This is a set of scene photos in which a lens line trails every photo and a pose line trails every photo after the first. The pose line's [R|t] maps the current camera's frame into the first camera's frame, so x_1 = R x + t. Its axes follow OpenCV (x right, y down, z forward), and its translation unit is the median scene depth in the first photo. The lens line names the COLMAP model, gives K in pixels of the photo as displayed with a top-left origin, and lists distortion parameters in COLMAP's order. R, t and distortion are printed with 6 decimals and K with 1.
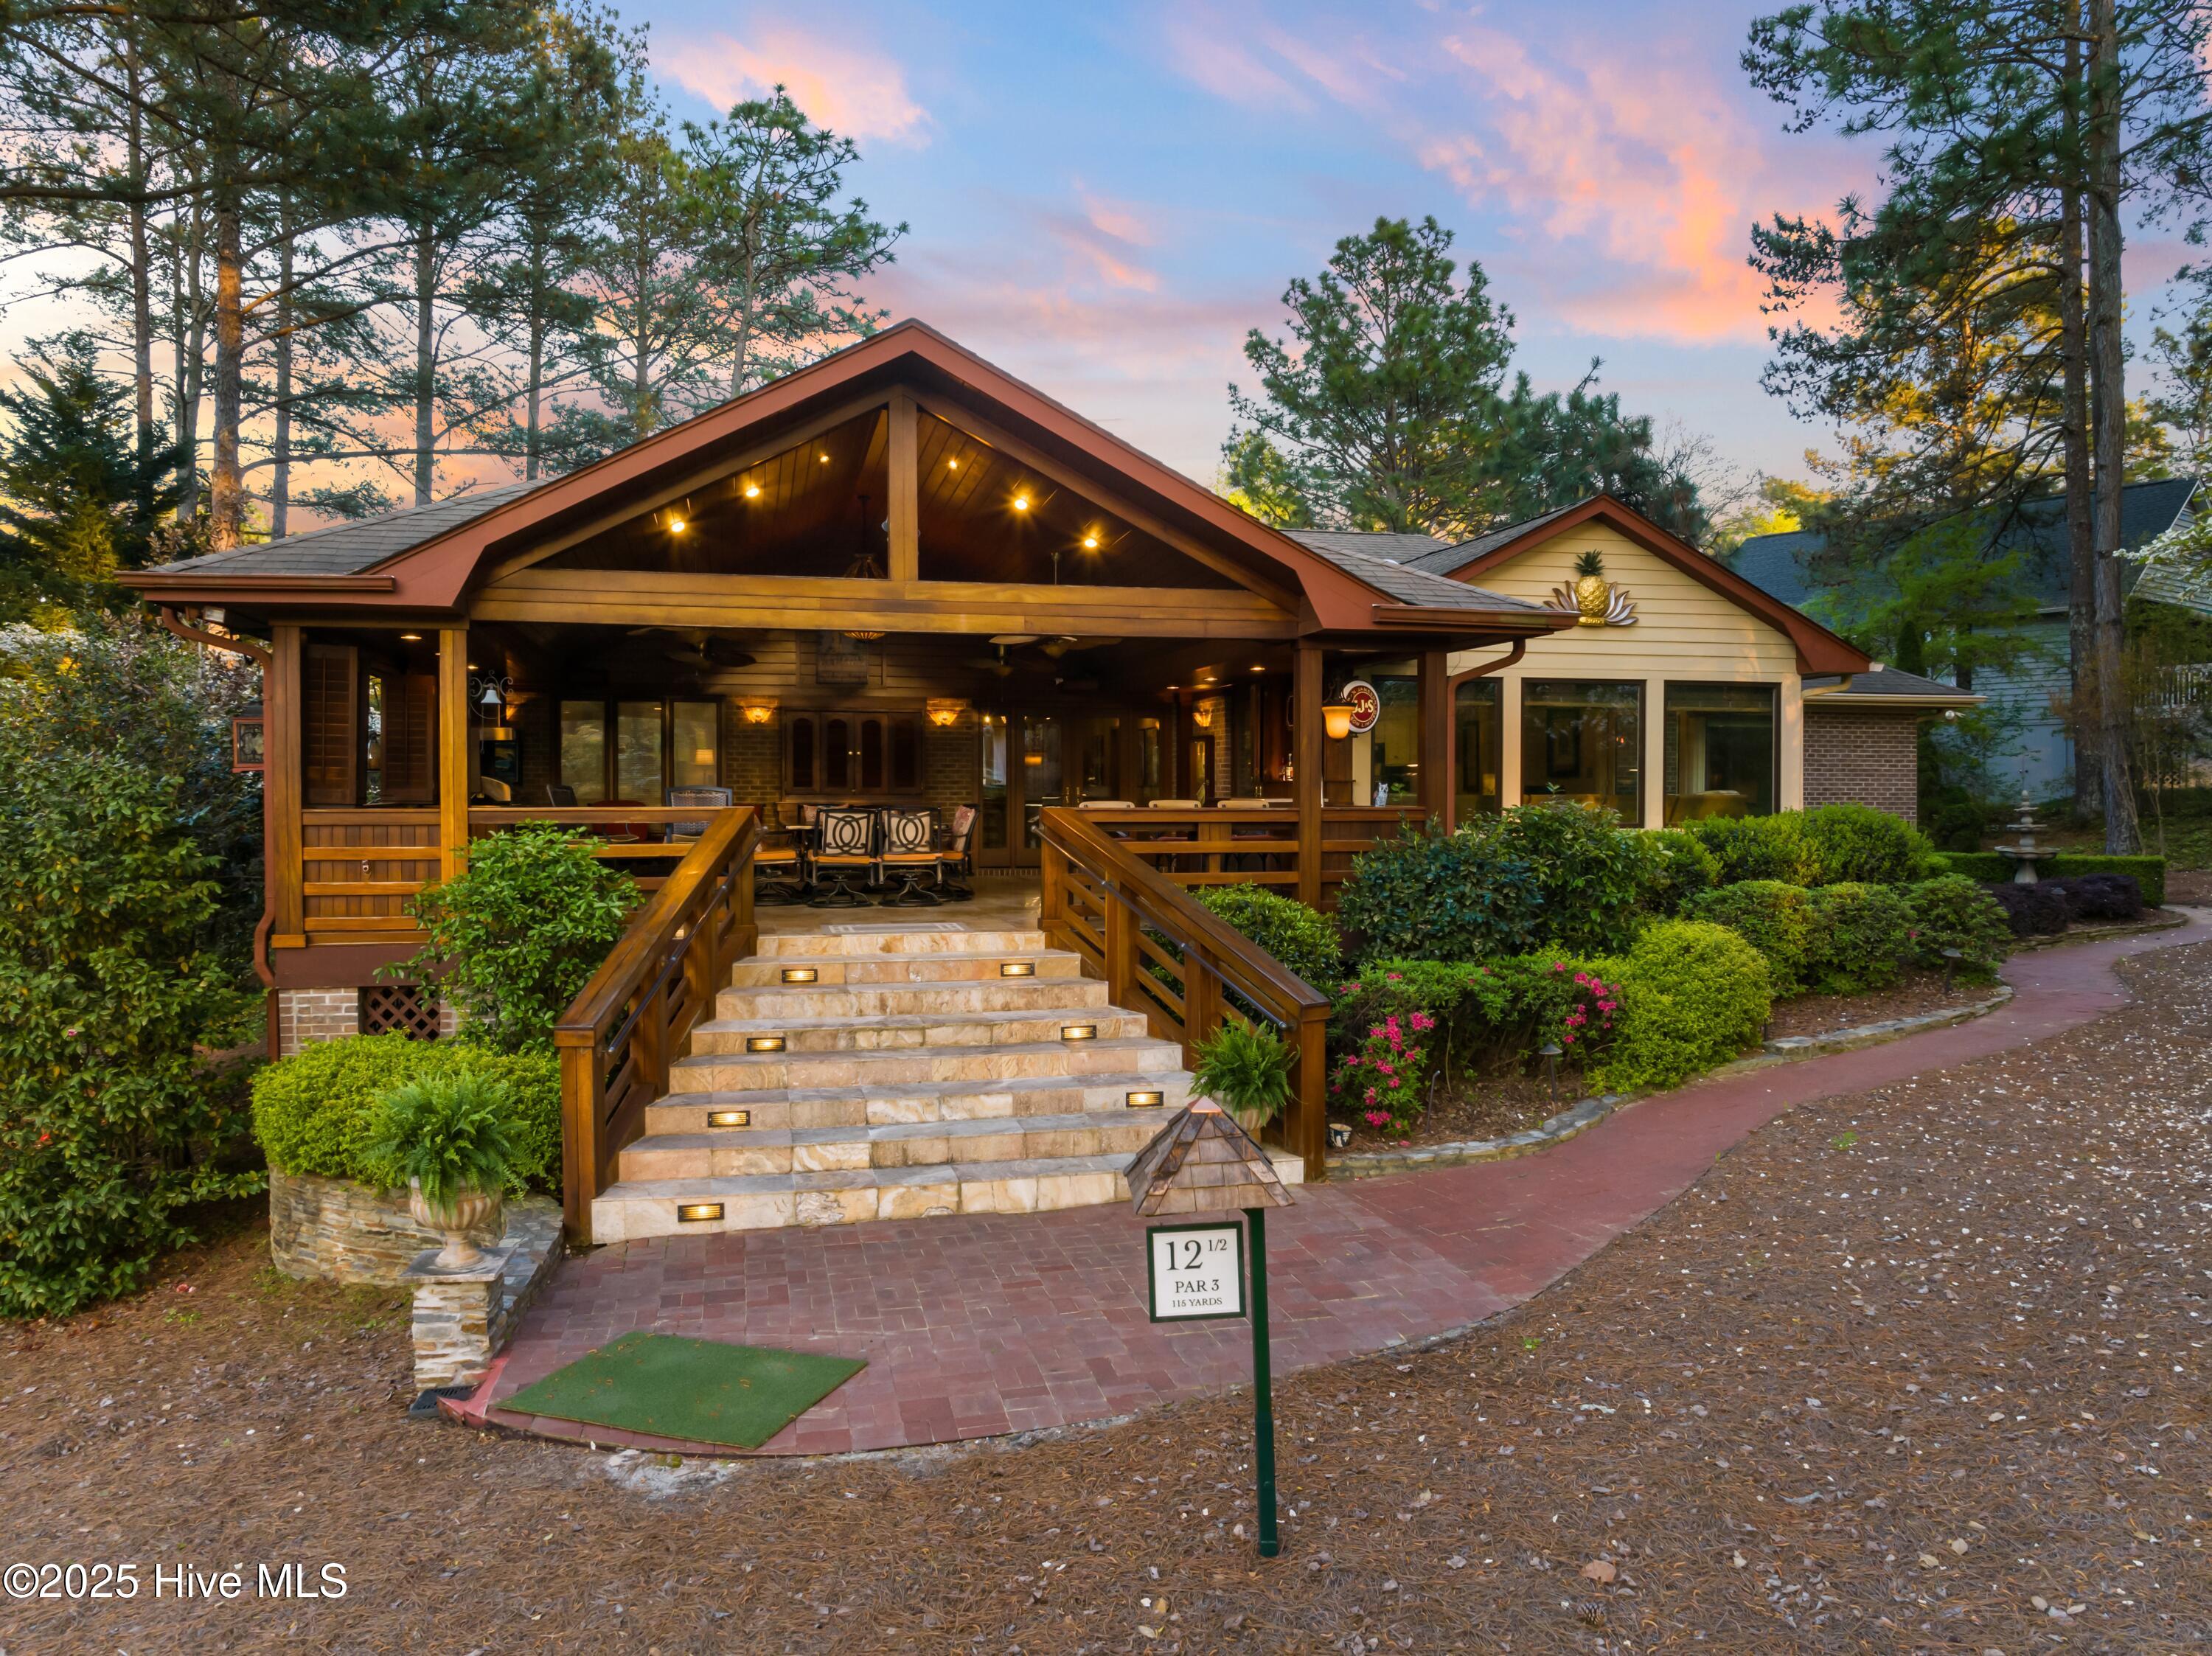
lens RADIAL K [[1598.2, 0, 1106.0], [0, 1598.2, 828.0], [0, 0, 1]] dist [-0.034085, 0.006272]
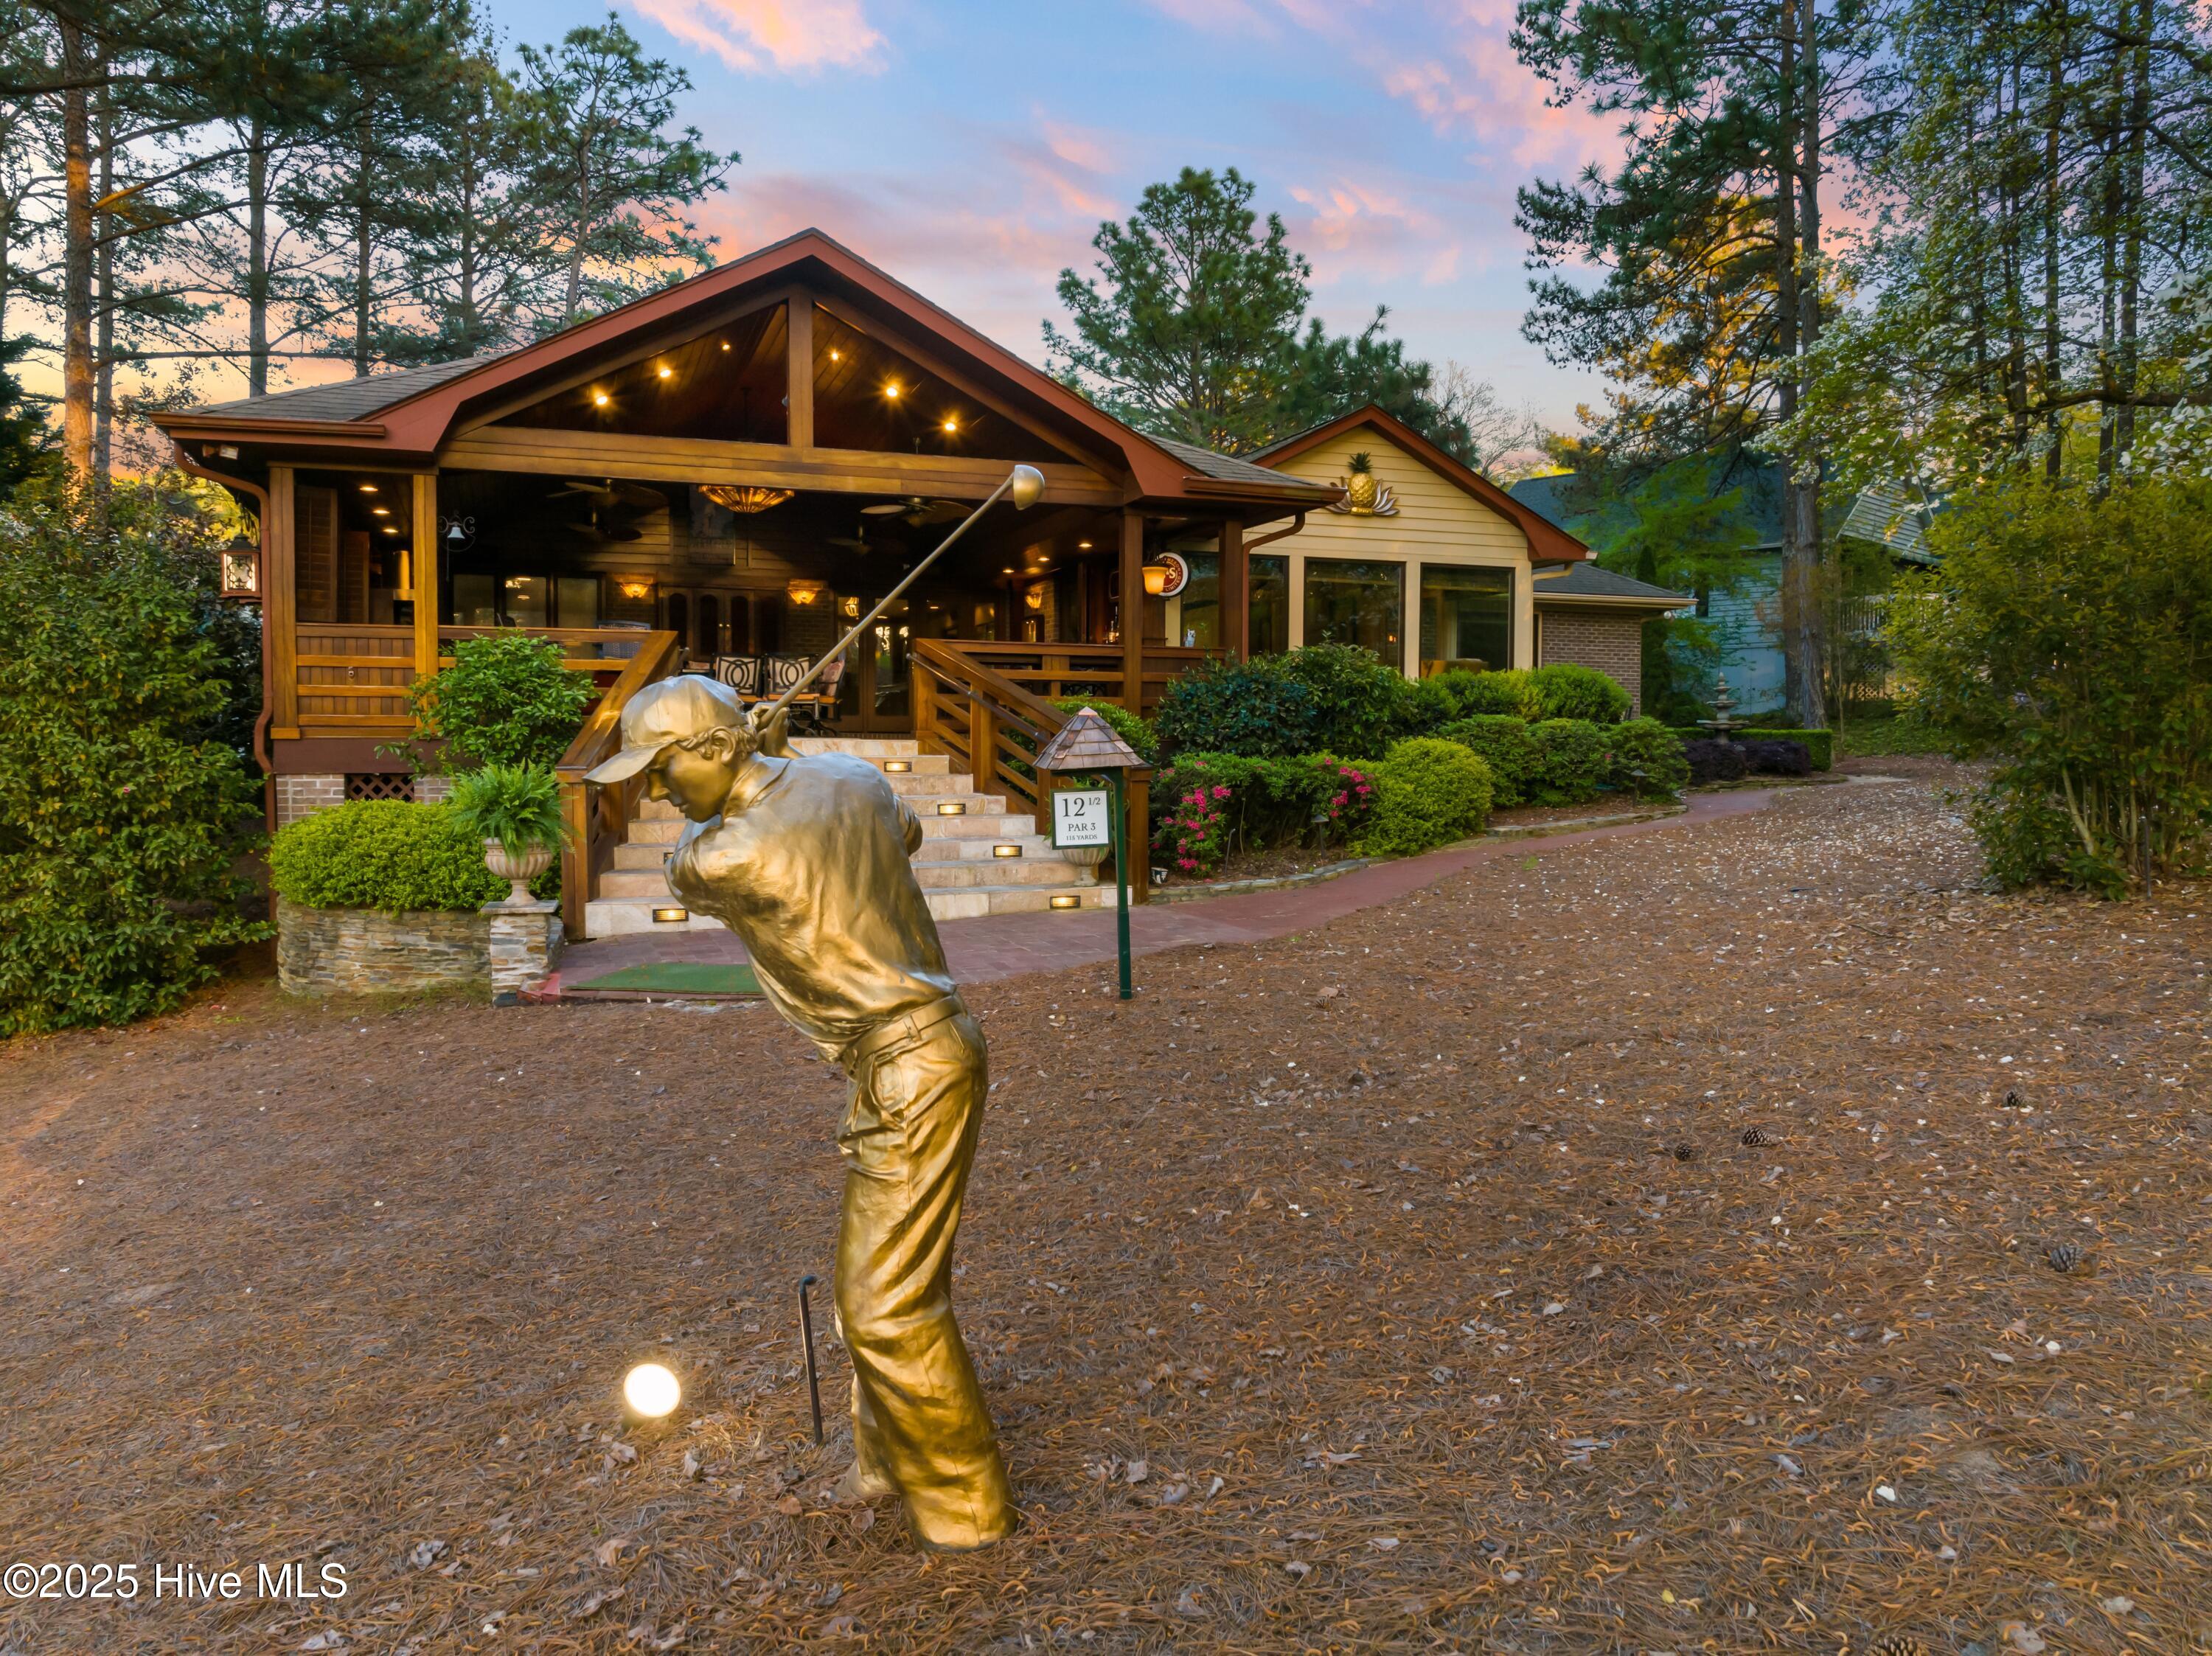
lens RADIAL K [[1617.3, 0, 1106.0], [0, 1617.3, 828.0], [0, 0, 1]] dist [-0.018883, -0.033599]
pose [[0.992422, -0.002579, 0.122850, -0.031547], [-0.000530, 0.999681, 0.025265, 0.066819], [-0.122876, -0.025139, 0.992104, -0.163264]]
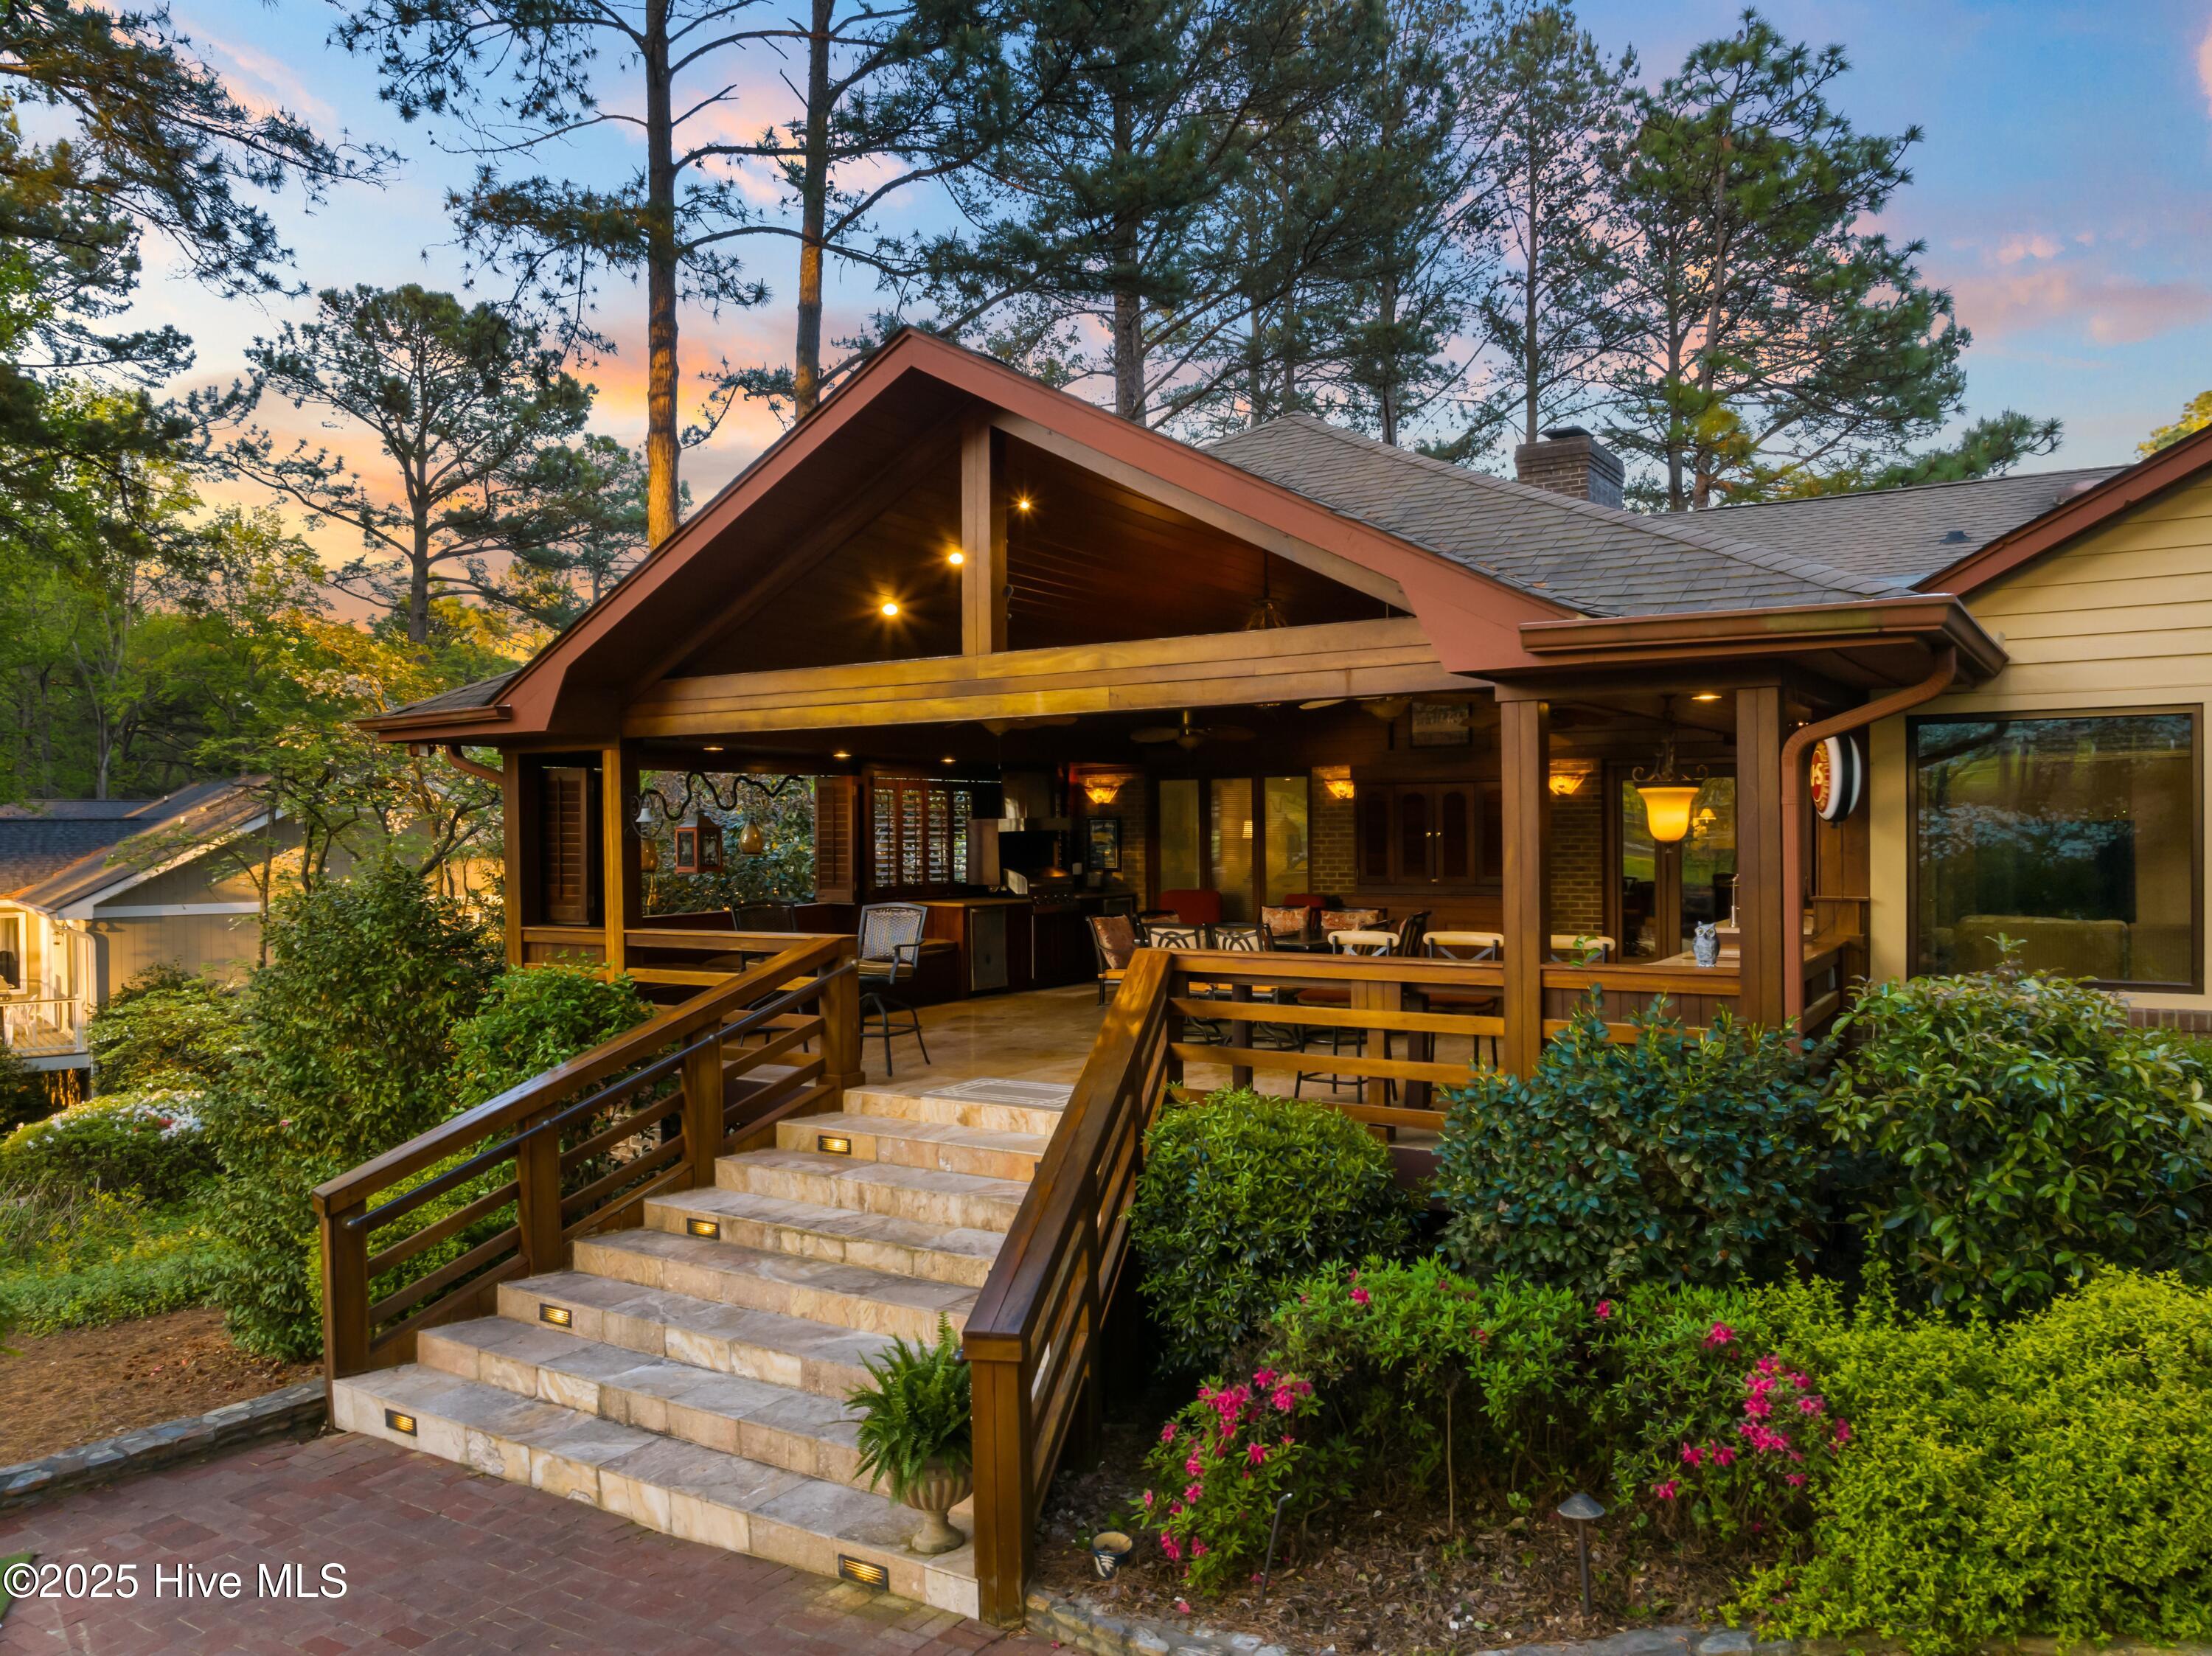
lens RADIAL K [[1617.3, 0, 1106.0], [0, 1617.3, 828.0], [0, 0, 1]] dist [-0.018883, -0.033599]
pose [[0.686033, -0.007808, -0.727529, 0.321977], [-0.004435, 0.999879, -0.014912, -0.037713], [0.727557, 0.013457, 0.685915, 0.324782]]
